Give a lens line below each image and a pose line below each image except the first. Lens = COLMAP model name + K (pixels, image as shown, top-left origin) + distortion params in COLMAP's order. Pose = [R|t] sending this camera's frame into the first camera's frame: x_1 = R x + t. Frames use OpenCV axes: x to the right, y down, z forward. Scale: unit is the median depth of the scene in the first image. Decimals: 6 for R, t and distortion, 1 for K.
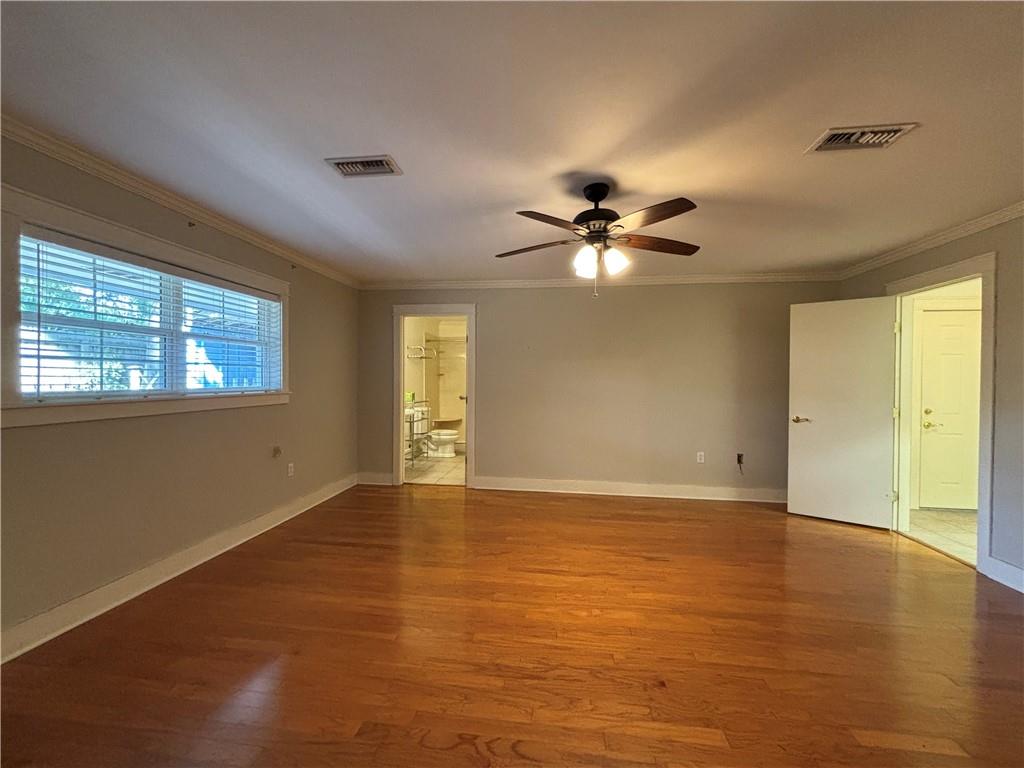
lens RADIAL K [[410.9, 0, 511.9], [0, 410.9, 385.4], [0, 0, 1]] dist [0.001998, 0.002091]
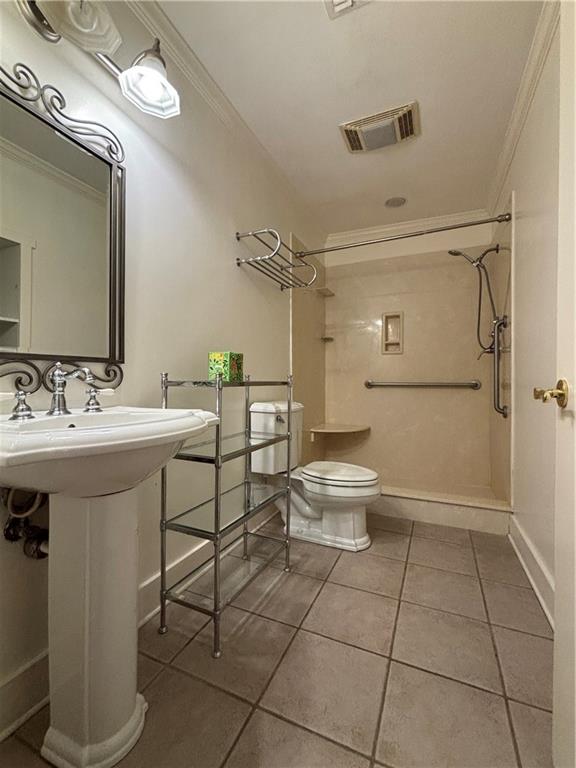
lens RADIAL K [[334.4, 0, 287.7], [0, 334.4, 381.7], [0, 0, 1]] dist [0.000197, -0.000038]
pose [[0.959671, -0.000627, -0.281125, -0.126640], [-0.002619, 0.999934, -0.011169, 0.038007], [0.281114, 0.011455, 0.959606, 0.718677]]
